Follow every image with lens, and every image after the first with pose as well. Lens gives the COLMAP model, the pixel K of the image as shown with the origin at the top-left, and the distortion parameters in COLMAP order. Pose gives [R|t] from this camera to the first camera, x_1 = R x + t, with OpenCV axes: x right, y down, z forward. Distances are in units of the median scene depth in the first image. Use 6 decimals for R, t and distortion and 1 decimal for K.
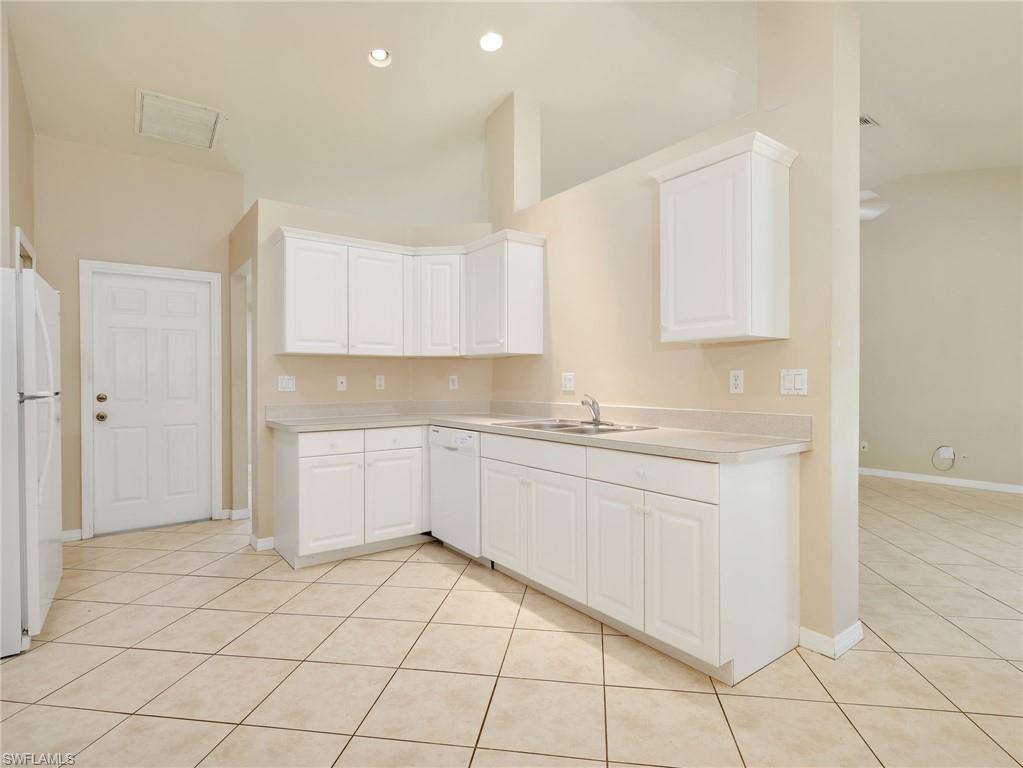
lens RADIAL K [[540.4, 0, 507.9], [0, 540.4, 382.3], [0, 0, 1]] dist [0.002688, 0.003209]
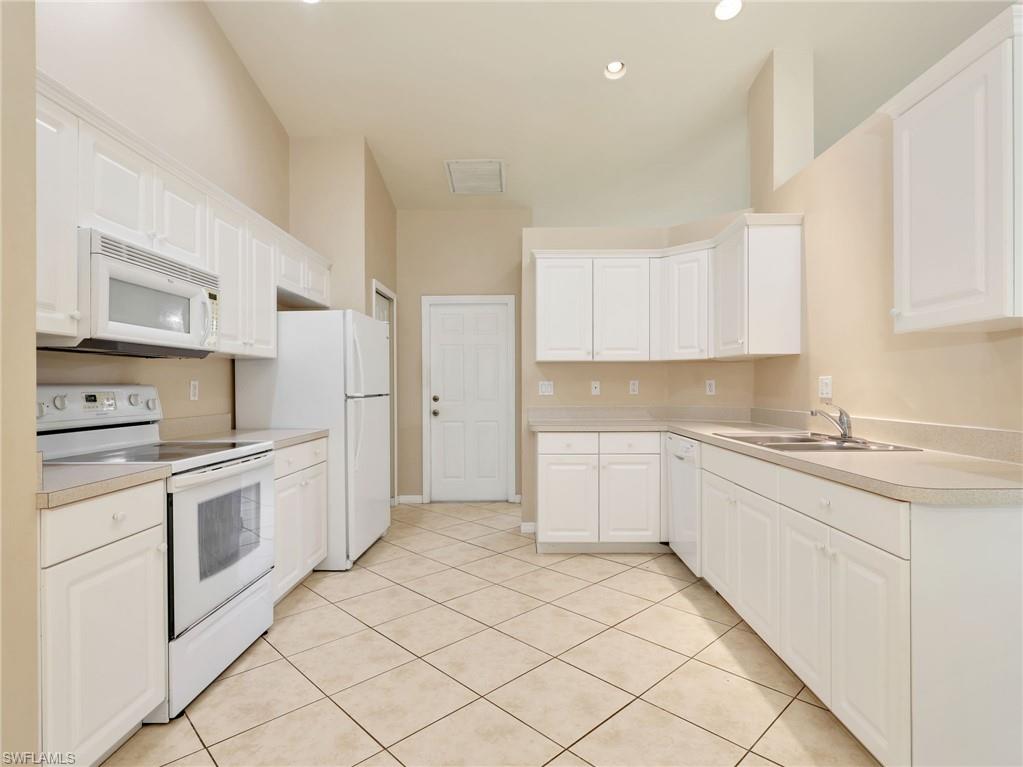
lens RADIAL K [[540.4, 0, 510.8], [0, 540.4, 388.7], [0, 0, 1]] dist [0.002688, 0.003209]
pose [[0.798265, 0.003081, -0.602299, 0.228851], [-0.001180, 0.999993, 0.003551, -0.000931], [0.602306, -0.002124, 0.798263, 0.065604]]
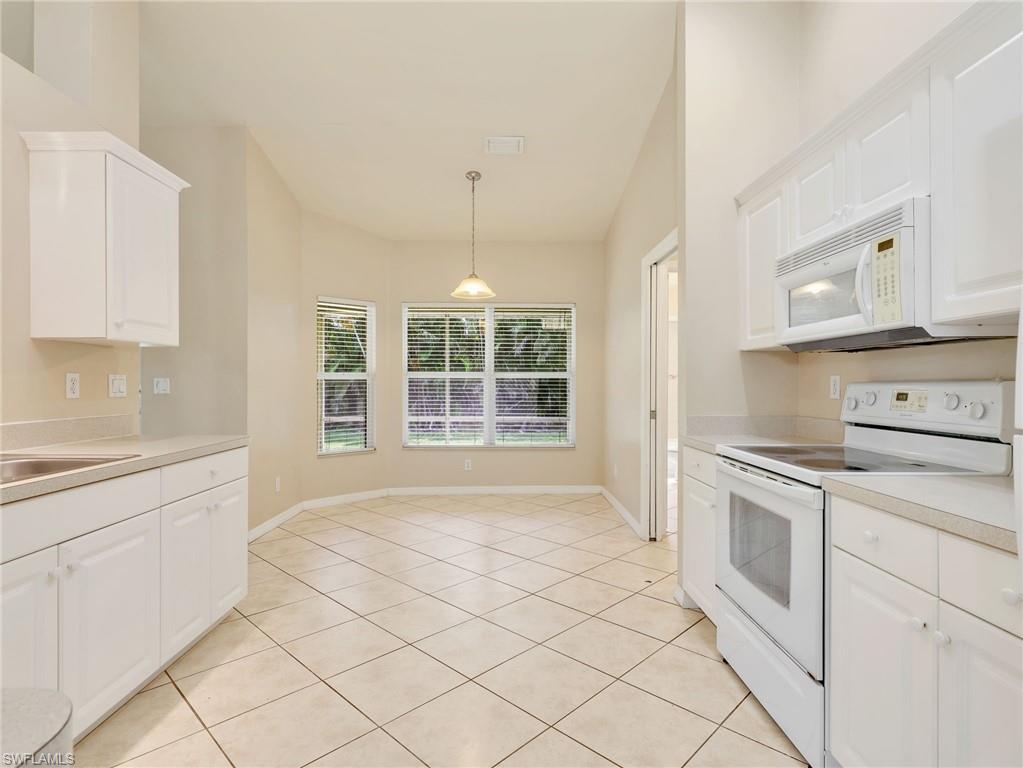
lens RADIAL K [[540.4, 0, 513.0], [0, 540.4, 382.9], [0, 0, 1]] dist [0.002688, 0.003209]
pose [[-0.814715, 0.003021, 0.579854, -0.541234], [0.003365, 0.999994, -0.000482, -0.002416], [-0.579852, 0.001559, -0.814720, 0.983663]]
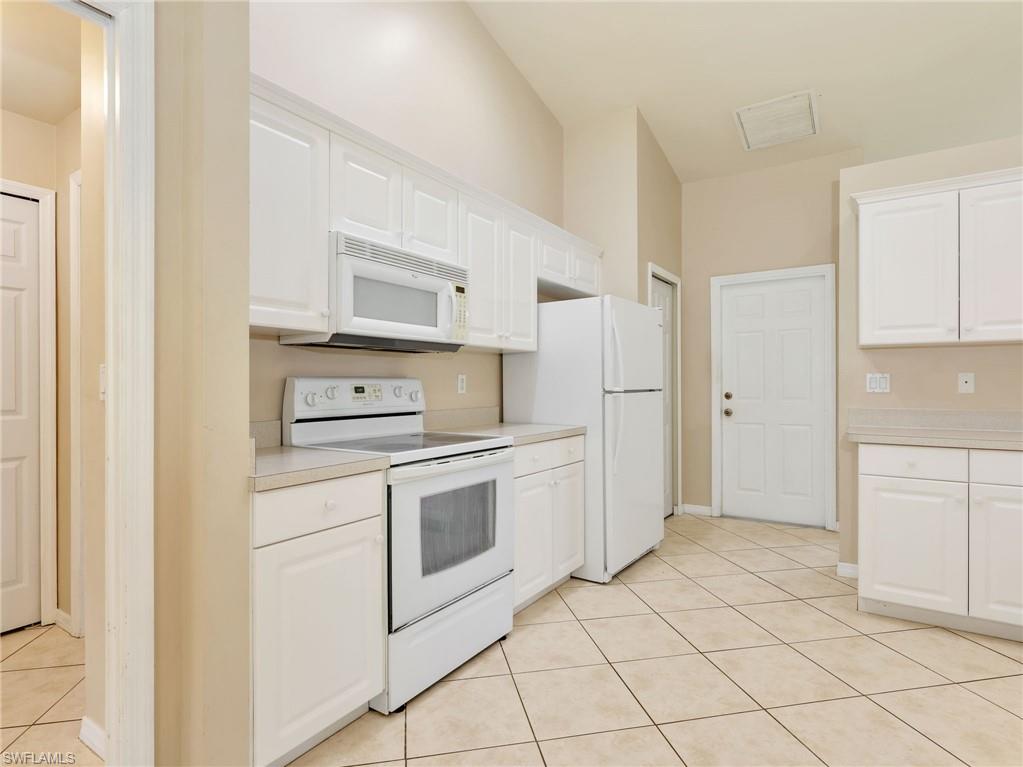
lens RADIAL K [[540.4, 0, 513.3], [0, 540.4, 382.6], [0, 0, 1]] dist [0.002688, 0.003209]
pose [[0.351187, -0.000136, -0.936305, 0.179306], [-0.002381, 0.999997, -0.001039, 0.004226], [0.936302, 0.002594, 0.351185, 0.216521]]
